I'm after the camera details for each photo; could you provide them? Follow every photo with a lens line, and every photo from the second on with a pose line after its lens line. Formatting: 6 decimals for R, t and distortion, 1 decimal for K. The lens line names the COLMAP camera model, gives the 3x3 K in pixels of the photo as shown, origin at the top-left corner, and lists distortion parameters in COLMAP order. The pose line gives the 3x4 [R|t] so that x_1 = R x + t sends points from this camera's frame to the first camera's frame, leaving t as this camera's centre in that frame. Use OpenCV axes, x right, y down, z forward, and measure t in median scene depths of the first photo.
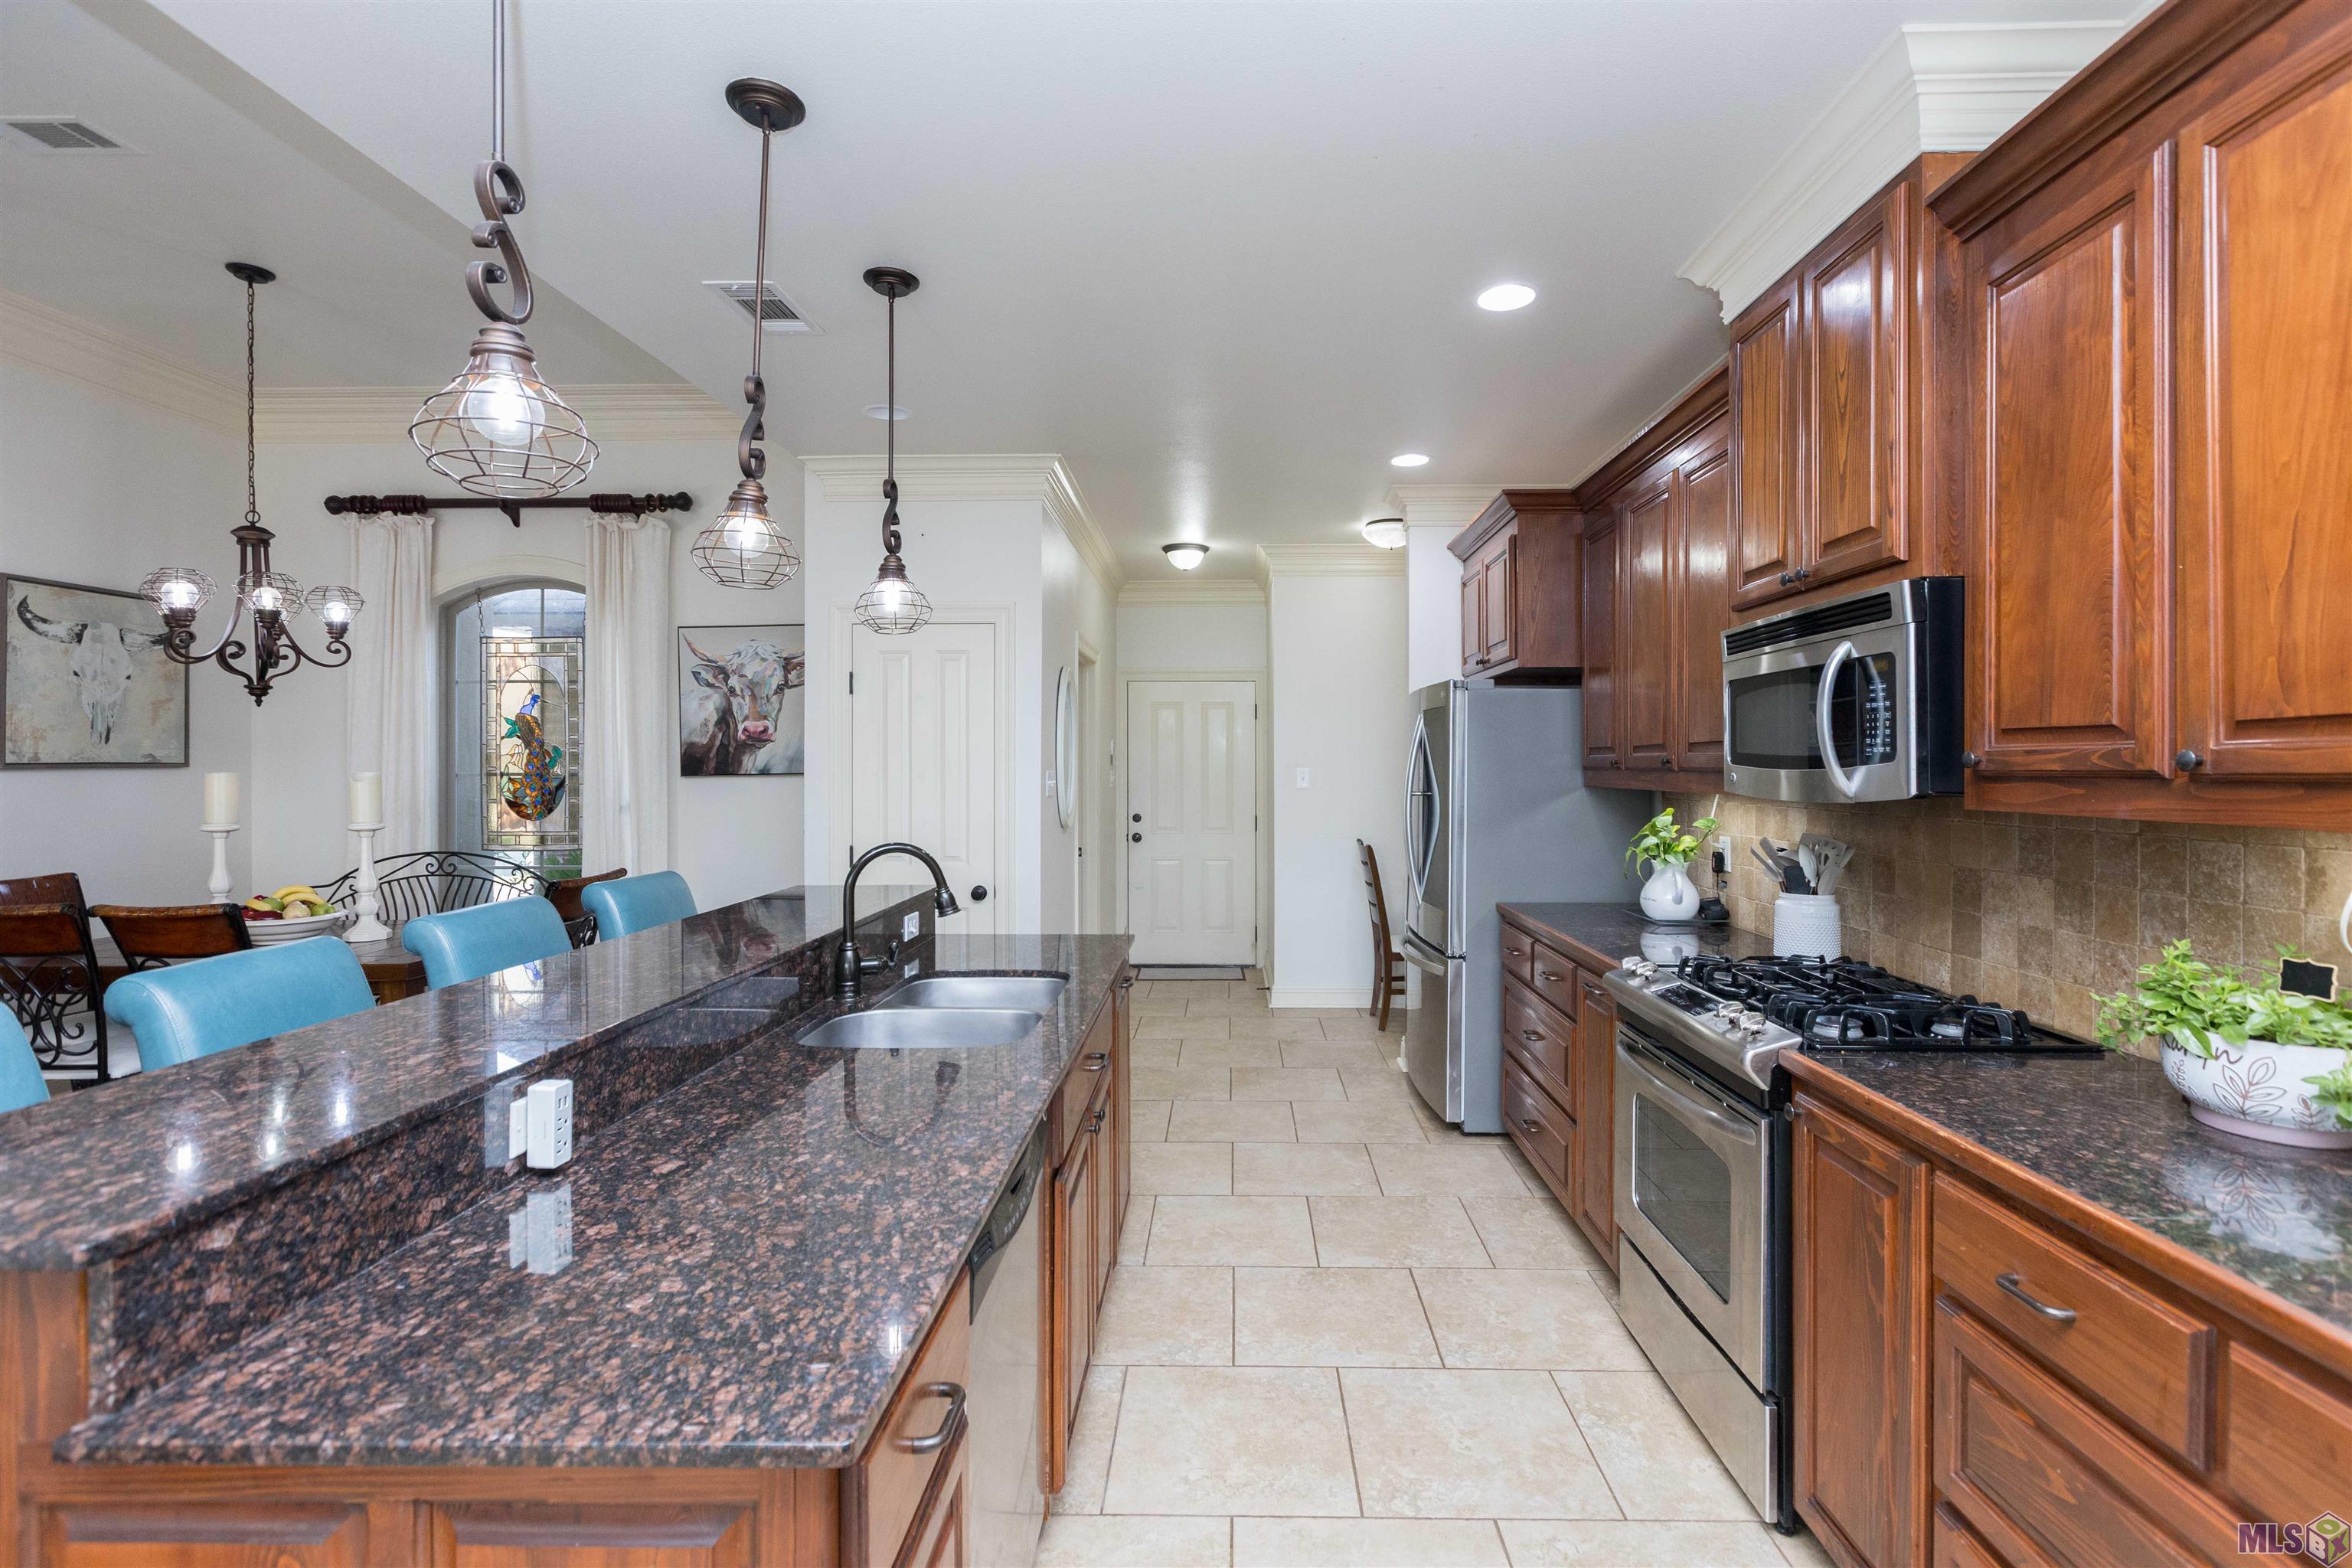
lens RADIAL K [[1064.5, 0, 1216.8], [0, 1064.5, 767.6], [0, 0, 1]] dist [0.007052, -0.001544]
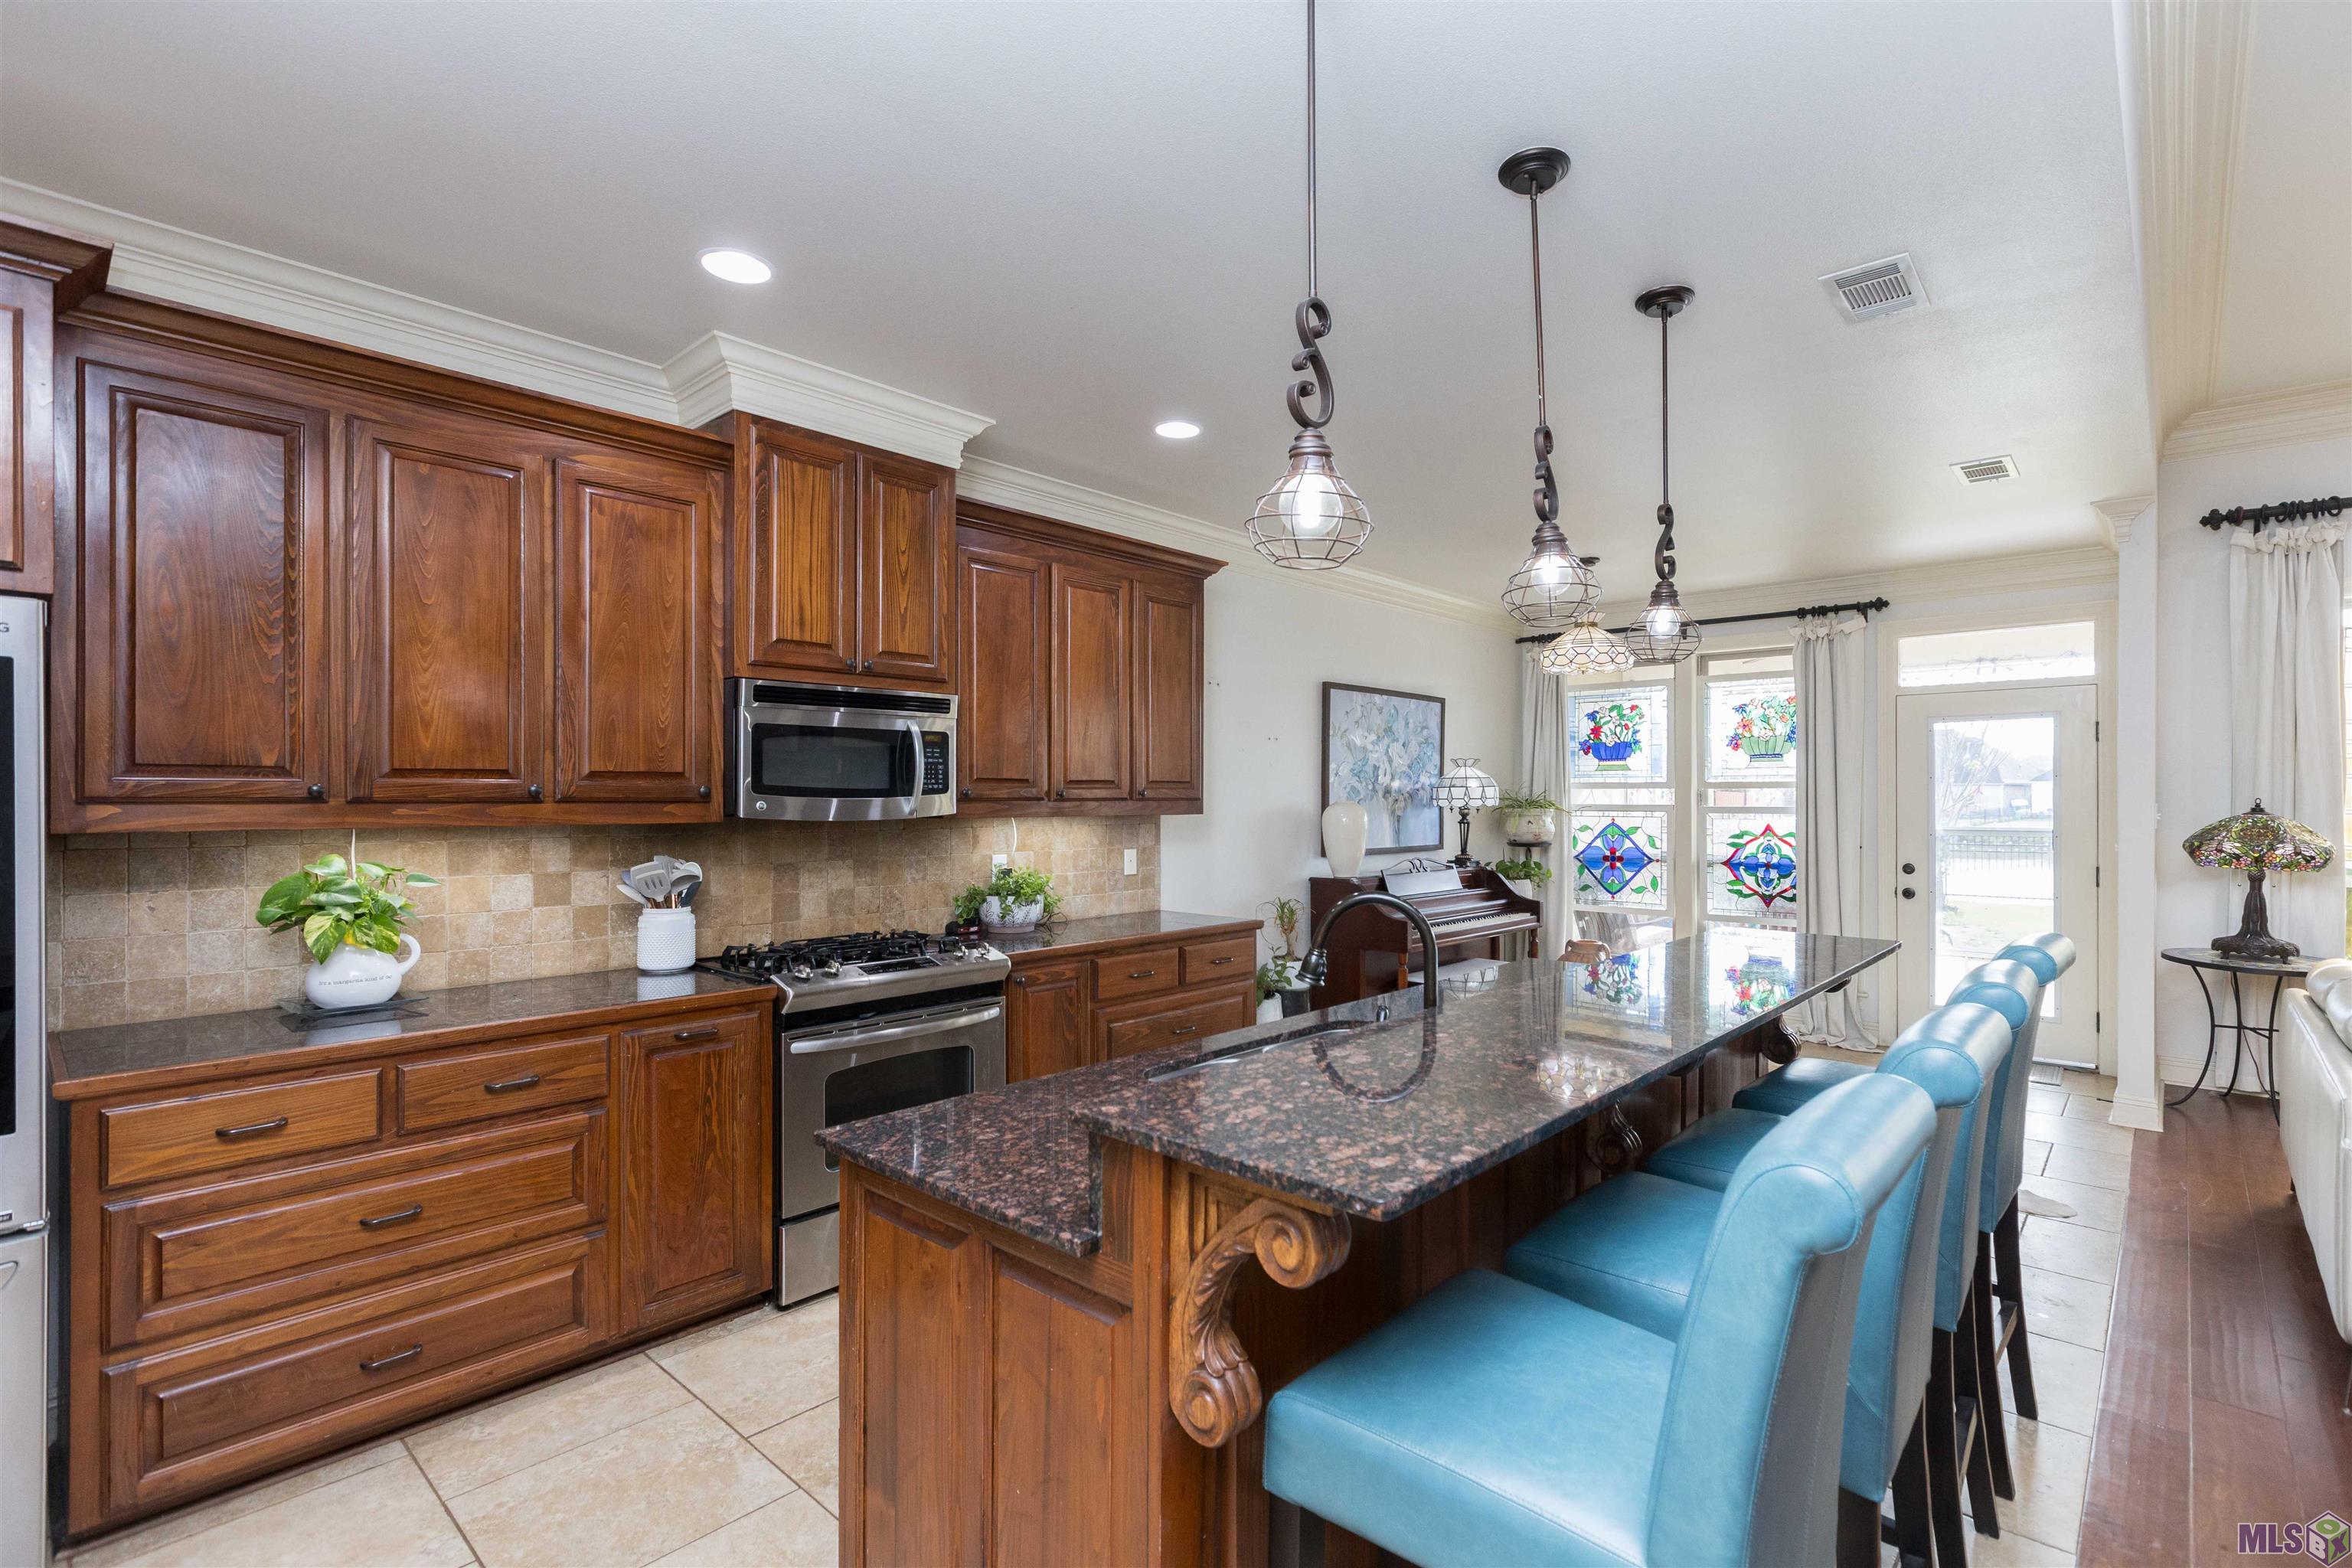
lens RADIAL K [[1082.4, 0, 1239.5], [0, 1082.4, 796.8], [0, 0, 1]] dist [0.001011, 0.000402]
pose [[-0.766644, -0.001473, 0.642071, -0.475170], [0.000130, 0.999997, 0.002450, -0.002548], [-0.642072, 0.001962, -0.766641, 1.079790]]
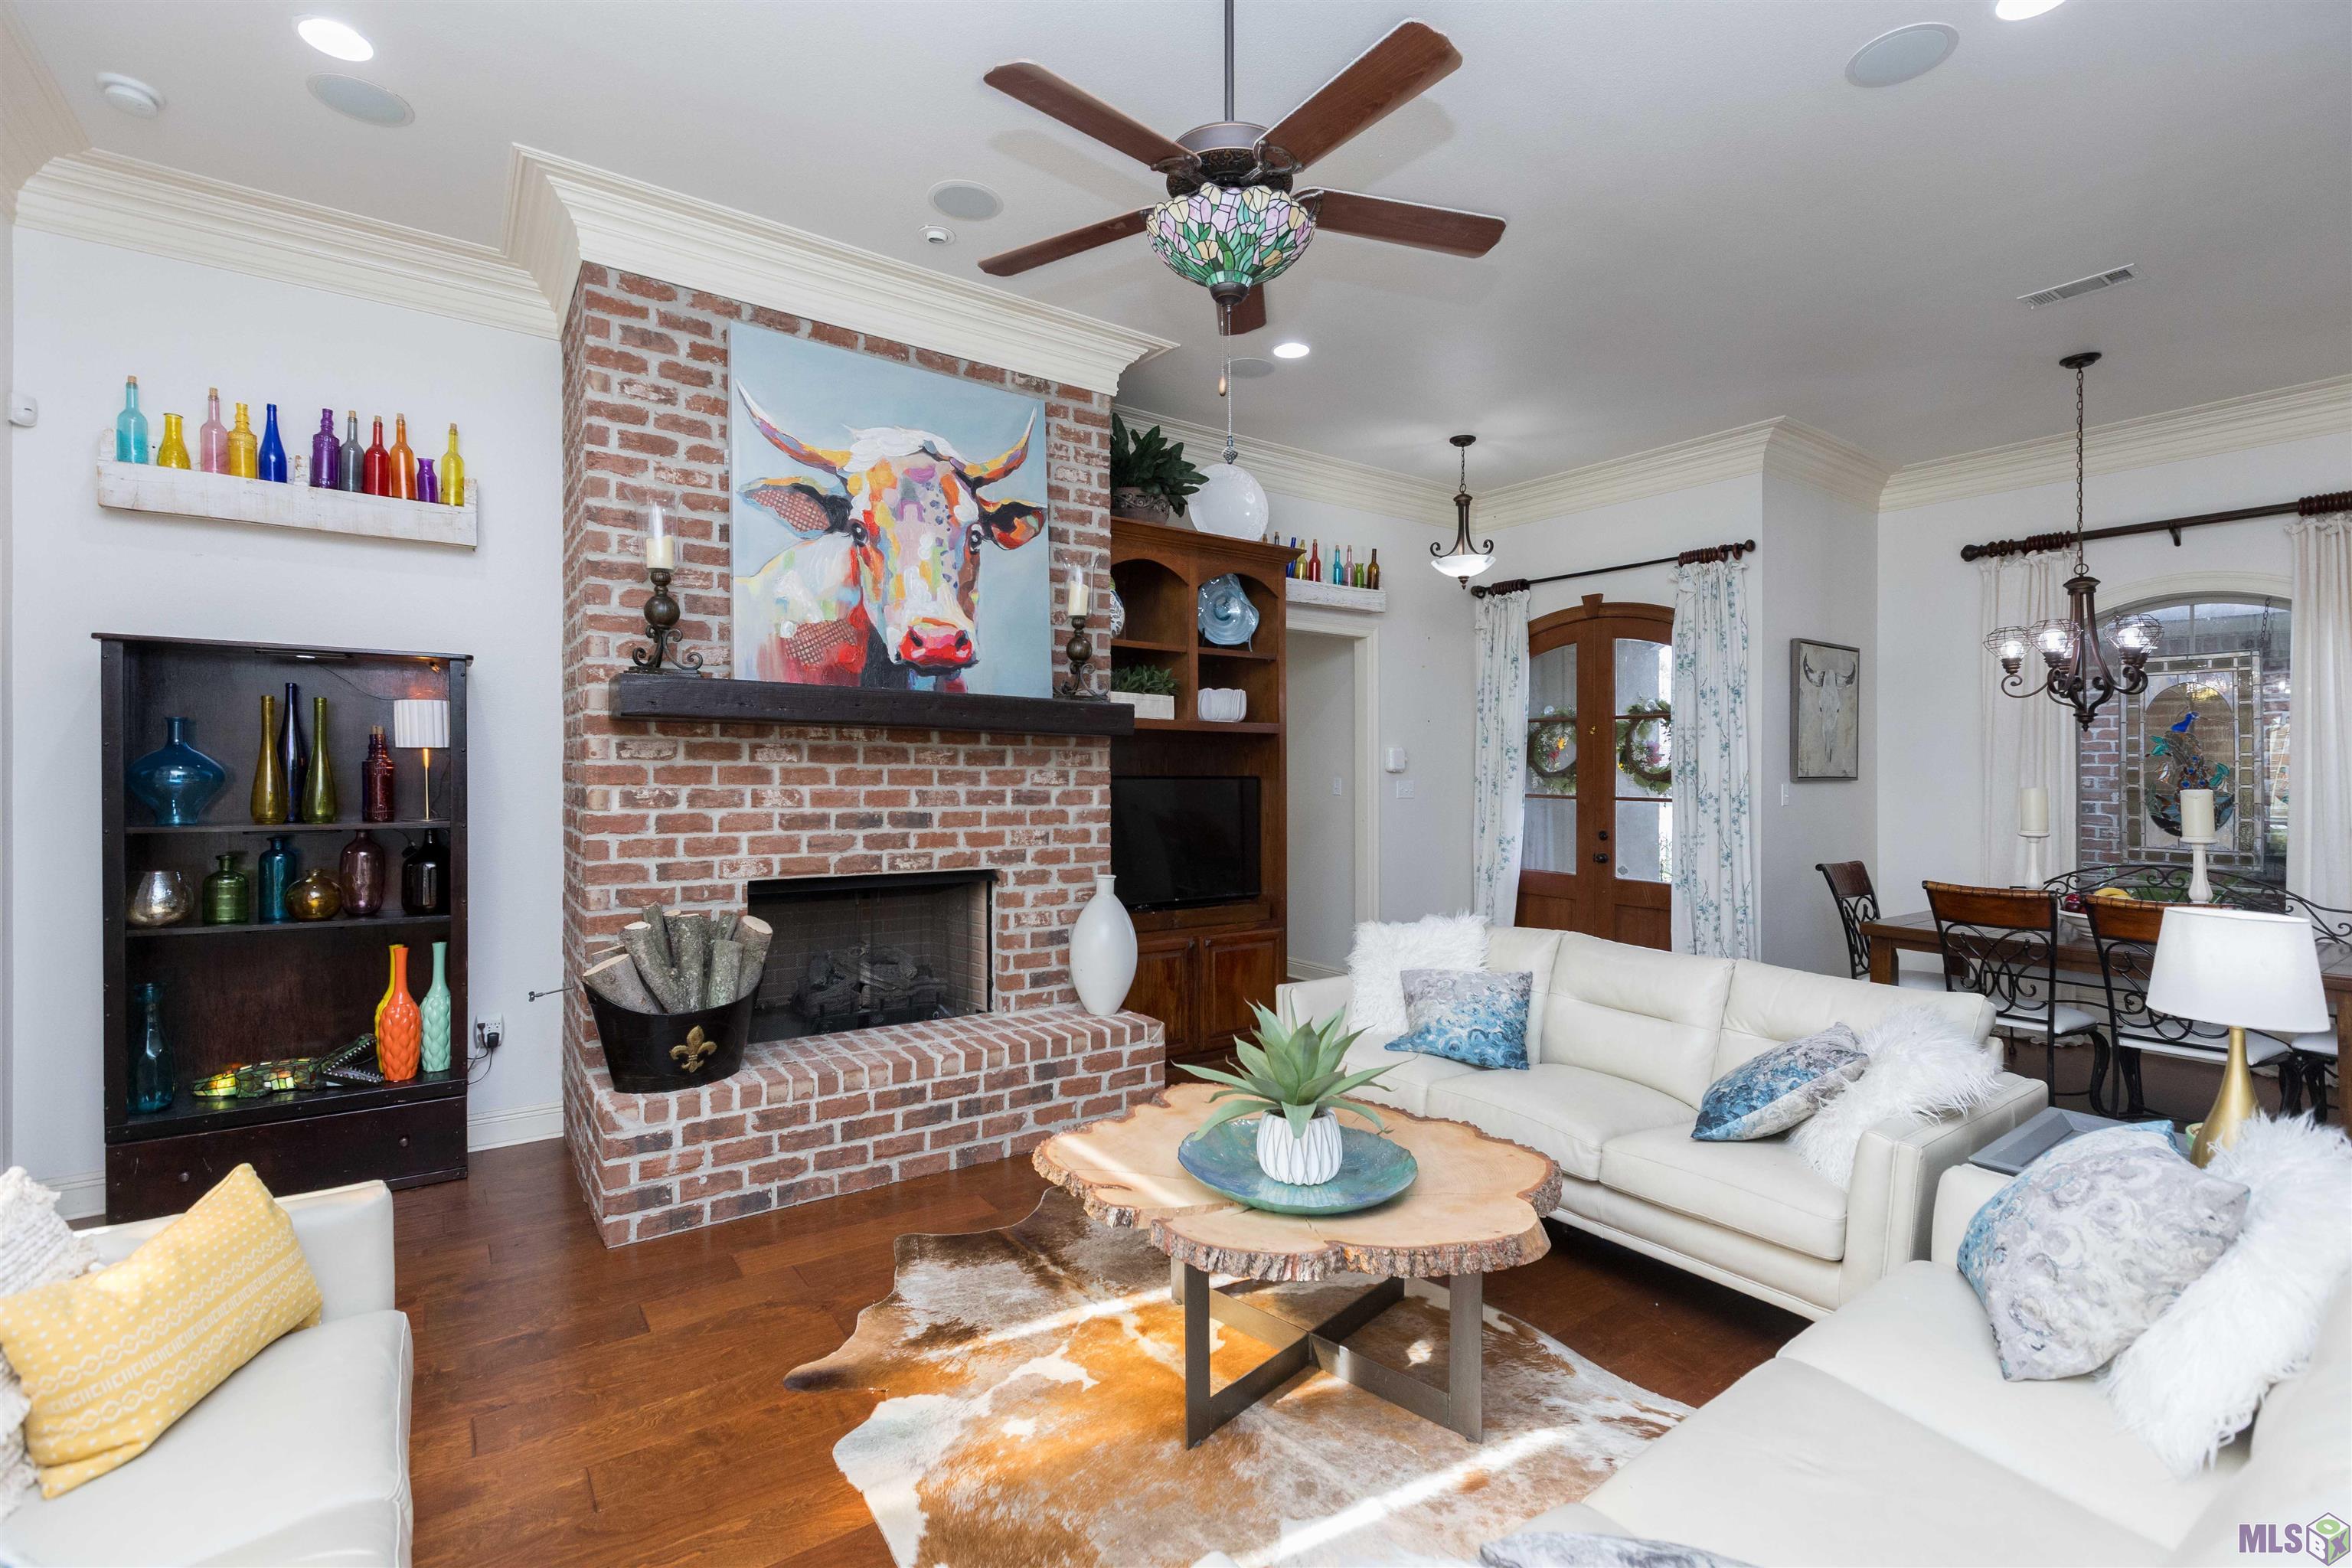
lens RADIAL K [[1058.3, 0, 1182.7], [0, 1058.3, 763.0], [0, 0, 1]] dist [-0.003045, 0.004980]
pose [[0.593247, 0.001490, -0.805019, -0.583287], [-0.012380, 0.999897, -0.007273, -0.002556], [0.804926, 0.014281, 0.593204, -0.501094]]
